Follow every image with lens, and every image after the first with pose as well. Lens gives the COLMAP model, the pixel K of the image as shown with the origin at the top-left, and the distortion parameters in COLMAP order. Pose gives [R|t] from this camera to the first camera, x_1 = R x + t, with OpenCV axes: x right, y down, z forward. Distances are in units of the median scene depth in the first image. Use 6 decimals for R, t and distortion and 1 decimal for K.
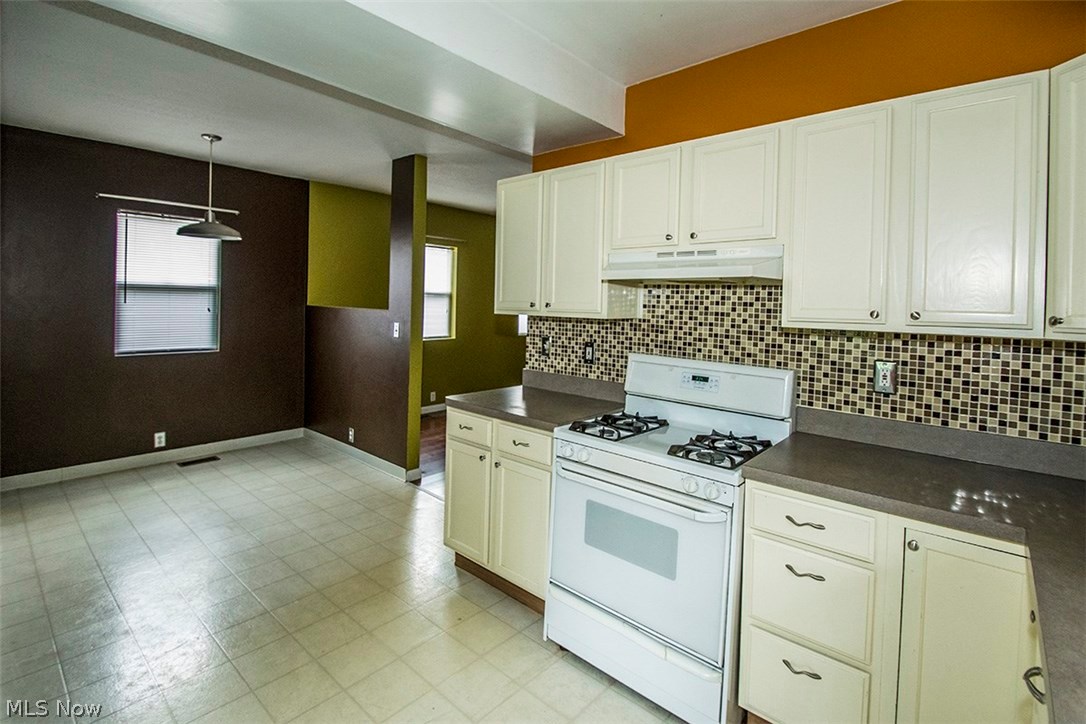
lens RADIAL K [[521.0, 0, 527.3], [0, 521.0, 305.9], [0, 0, 1]] dist [0.009617, -0.011123]
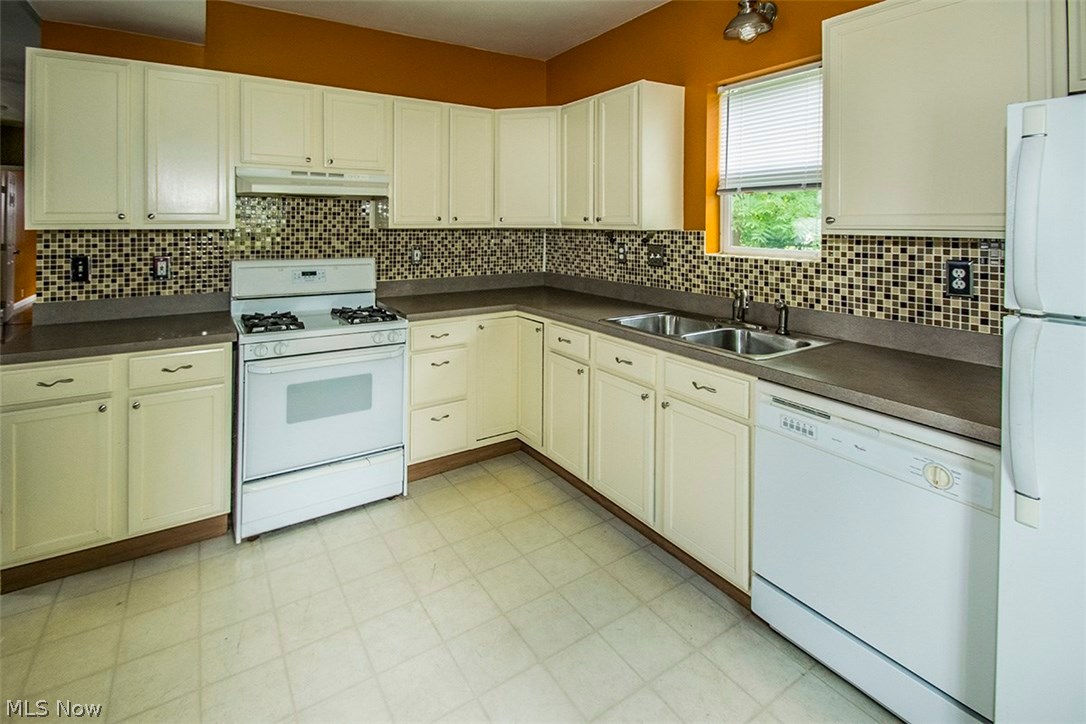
lens RADIAL K [[521.0, 0, 515.2], [0, 521.0, 219.6], [0, 0, 1]] dist [0.009617, -0.011123]
pose [[0.261036, -0.019682, 0.965129, -0.795328], [0.009279, 0.999797, 0.017879, -0.008182], [-0.965285, 0.004288, 0.261165, 0.206693]]
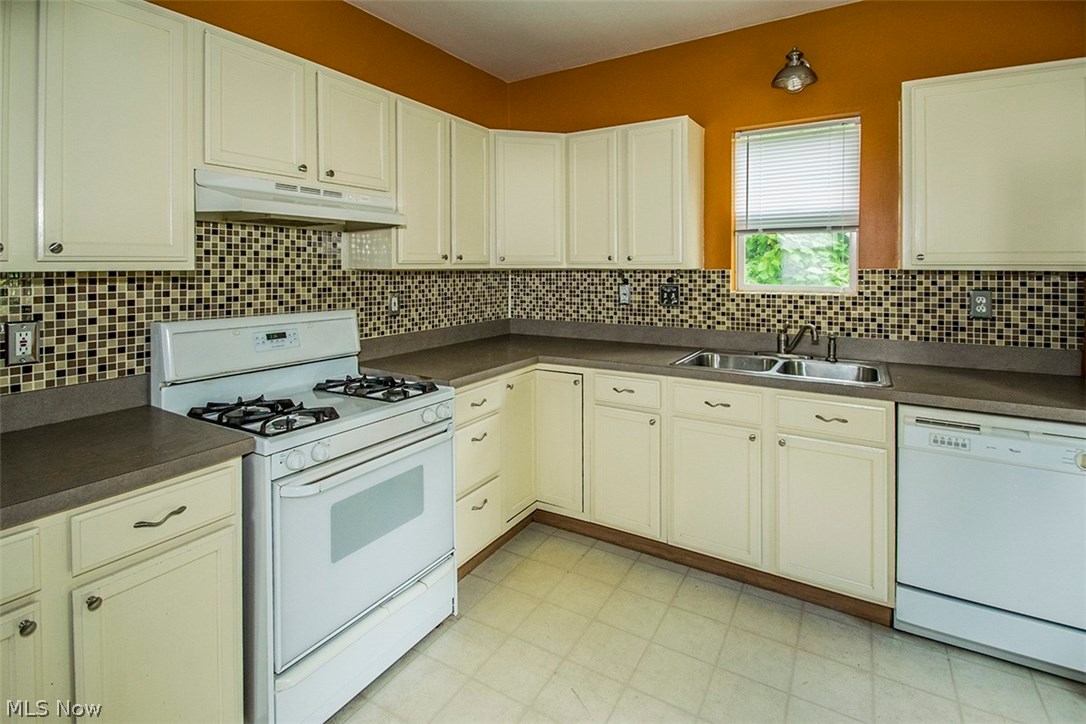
lens RADIAL K [[521.0, 0, 557.4], [0, 521.0, 266.9], [0, 0, 1]] dist [0.009617, -0.011123]
pose [[-0.224603, -0.025242, 0.974123, -0.641337], [0.000130, 0.999664, 0.025934, 0.004933], [-0.974450, 0.005951, -0.224524, 0.790606]]
